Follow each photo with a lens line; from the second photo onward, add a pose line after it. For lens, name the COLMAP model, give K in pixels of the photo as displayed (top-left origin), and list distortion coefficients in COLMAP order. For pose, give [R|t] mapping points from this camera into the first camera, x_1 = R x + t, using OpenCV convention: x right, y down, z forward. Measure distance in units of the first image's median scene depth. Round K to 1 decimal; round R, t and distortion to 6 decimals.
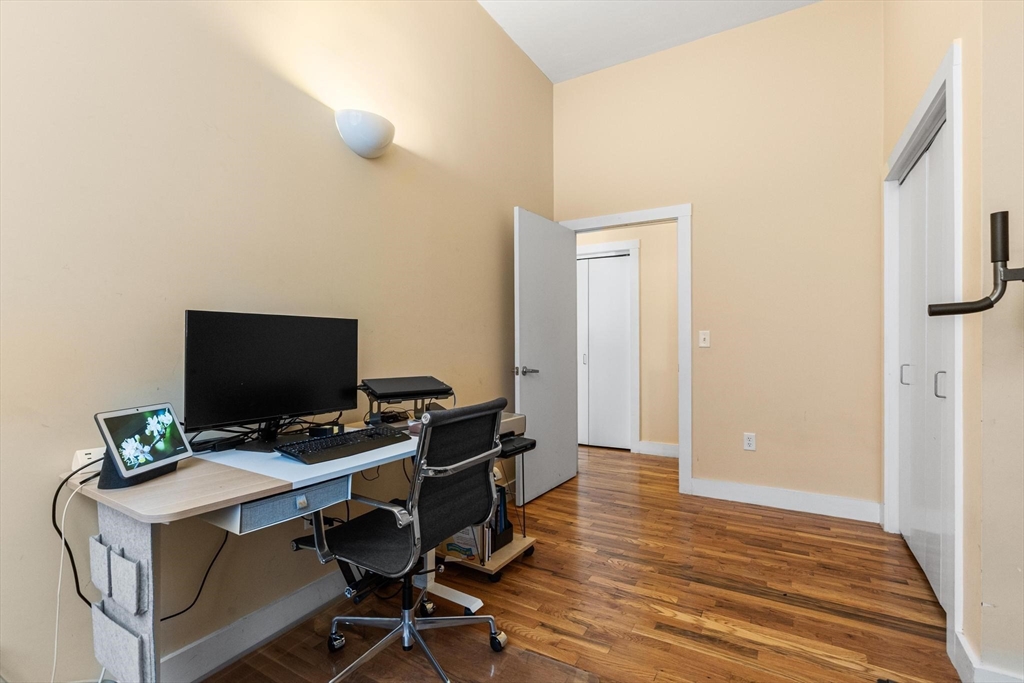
lens RADIAL K [[460.4, 0, 512.0], [0, 460.4, 341.5], [0, 0, 1]] dist [0.000834, -0.000433]
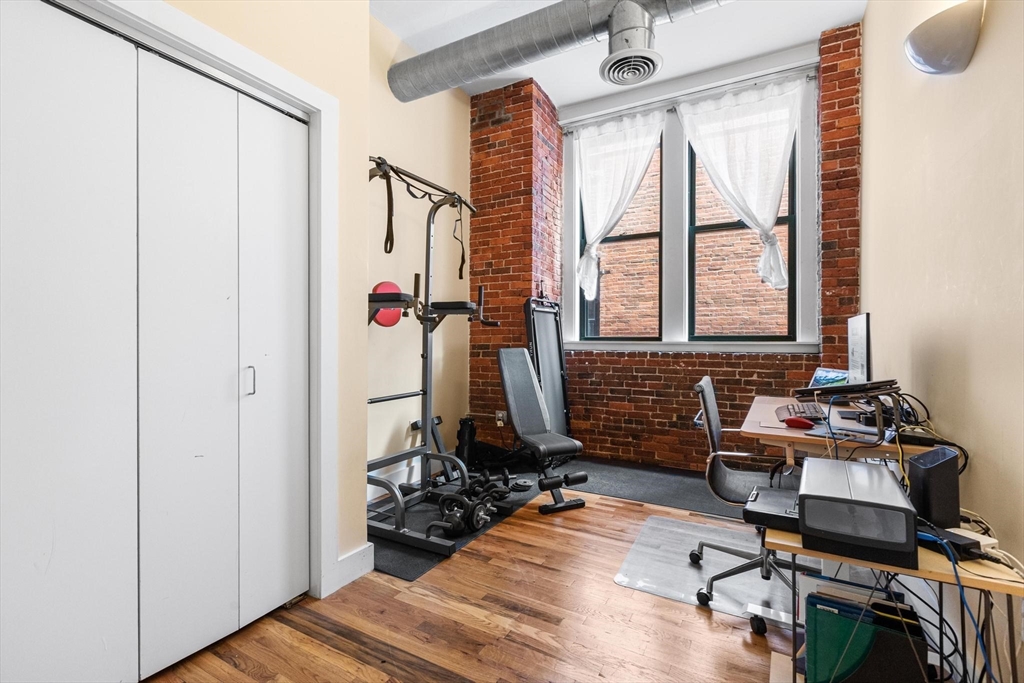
lens RADIAL K [[460.4, 0, 512.0], [0, 460.4, 341.5], [0, 0, 1]] dist [0.000834, -0.000433]
pose [[-0.999586, 0.001531, -0.028737, 0.442912], [0.001327, 0.999974, 0.007133, 0.008743], [0.028747, 0.007092, -0.999562, 1.964384]]
